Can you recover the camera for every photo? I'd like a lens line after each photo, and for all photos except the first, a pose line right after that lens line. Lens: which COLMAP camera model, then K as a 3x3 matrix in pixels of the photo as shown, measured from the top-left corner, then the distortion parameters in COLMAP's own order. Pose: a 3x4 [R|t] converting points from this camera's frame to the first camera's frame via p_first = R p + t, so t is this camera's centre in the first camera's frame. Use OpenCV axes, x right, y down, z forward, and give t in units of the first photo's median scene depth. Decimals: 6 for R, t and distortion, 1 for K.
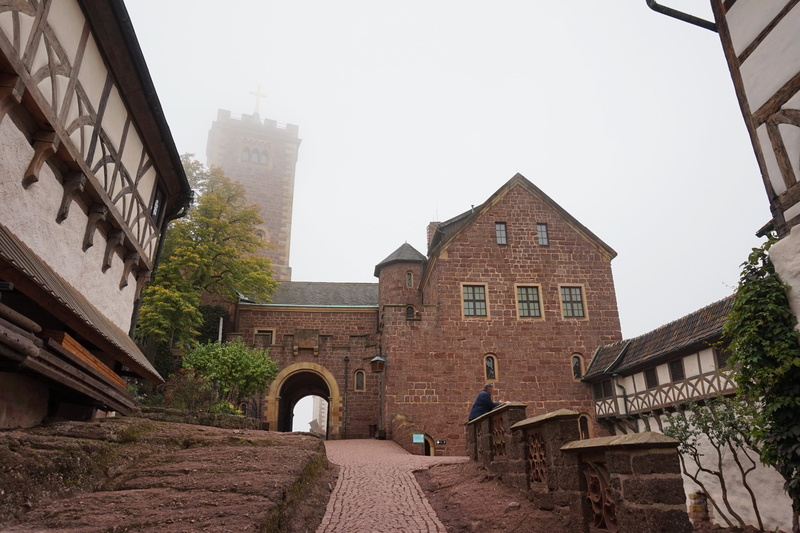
lens RADIAL K [[531.3, 0, 397.1], [0, 531.3, 268.3], [0, 0, 1]] dist [-0.013009, -0.000249]
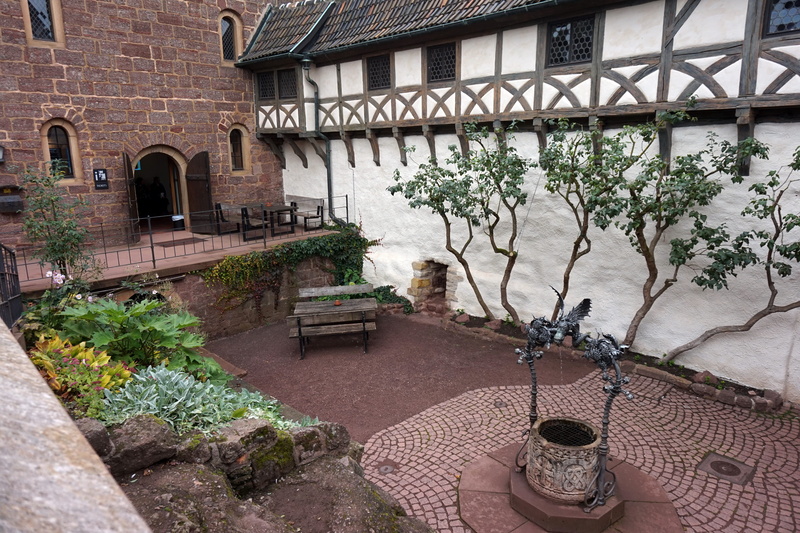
lens RADIAL K [[531.3, 0, 397.1], [0, 531.3, 268.3], [0, 0, 1]] dist [-0.013009, -0.000249]
pose [[0.744154, -0.144481, 0.652197, 0.091583], [-0.229416, 0.861671, 0.452649, 0.118802], [-0.627378, -0.486465, 0.608069, 0.510166]]
